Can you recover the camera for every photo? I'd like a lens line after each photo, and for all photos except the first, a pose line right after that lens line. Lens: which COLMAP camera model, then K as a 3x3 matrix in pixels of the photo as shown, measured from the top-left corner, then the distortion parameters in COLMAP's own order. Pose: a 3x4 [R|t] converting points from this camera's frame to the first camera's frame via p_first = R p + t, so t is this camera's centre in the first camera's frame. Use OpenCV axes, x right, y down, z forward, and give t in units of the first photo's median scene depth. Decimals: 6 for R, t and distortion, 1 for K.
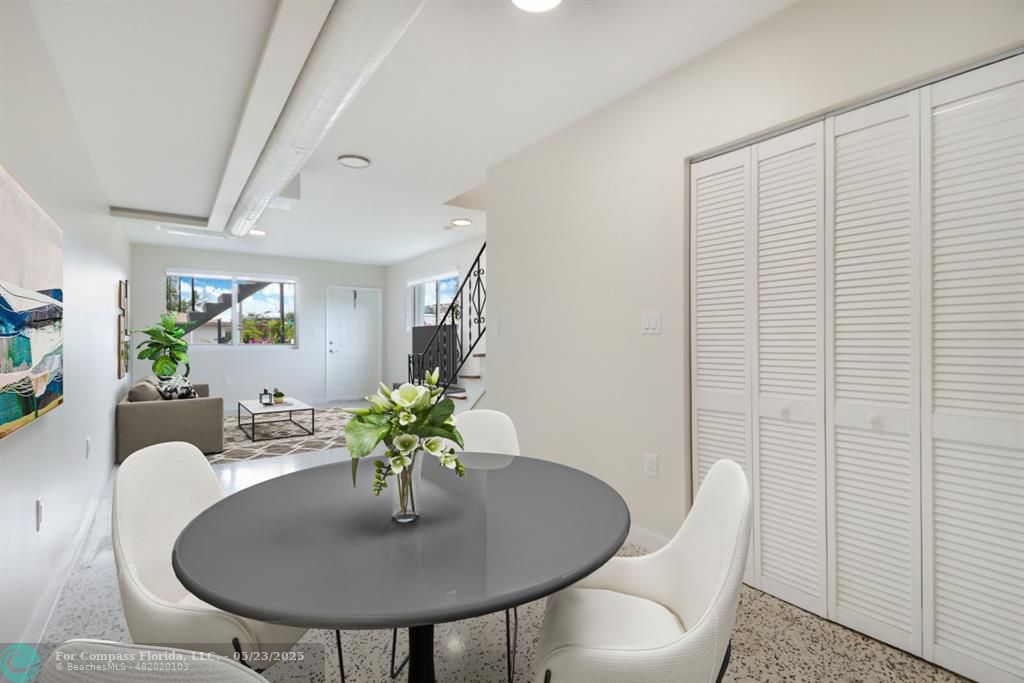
lens RADIAL K [[473.4, 0, 520.1], [0, 473.4, 337.4], [0, 0, 1]] dist [-0.002169, -0.007154]
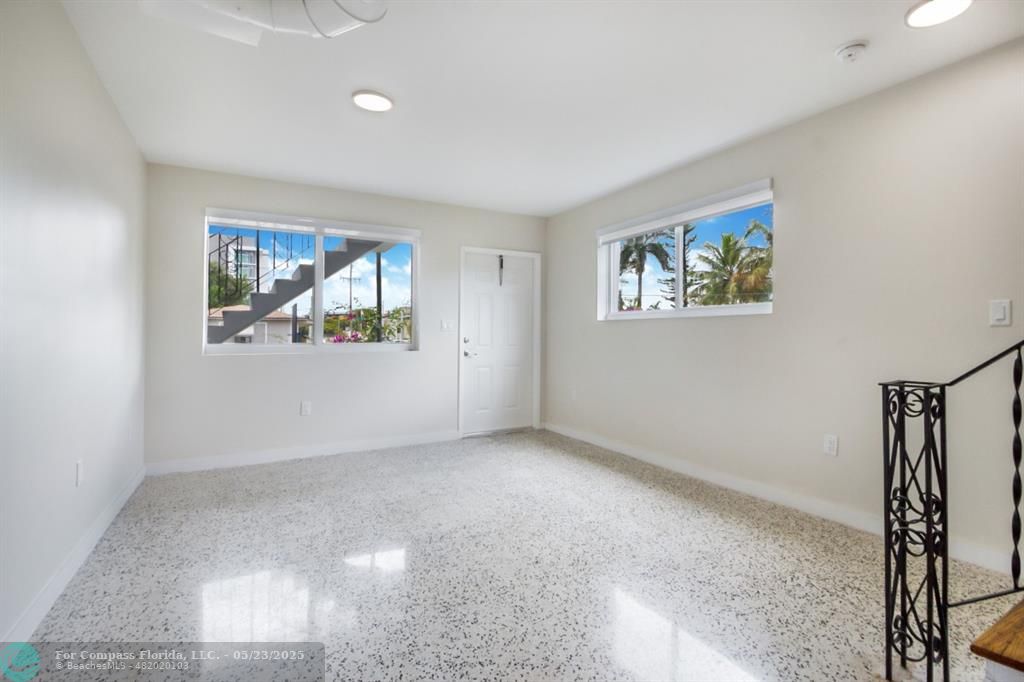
lens RADIAL K [[473.4, 0, 505.7], [0, 473.4, 334.2], [0, 0, 1]] dist [-0.002169, -0.007154]
pose [[0.990859, -0.002043, -0.134883, -0.260720], [0.001974, 0.999998, -0.000652, 0.003382], [0.134884, 0.000380, 0.990861, 0.389352]]
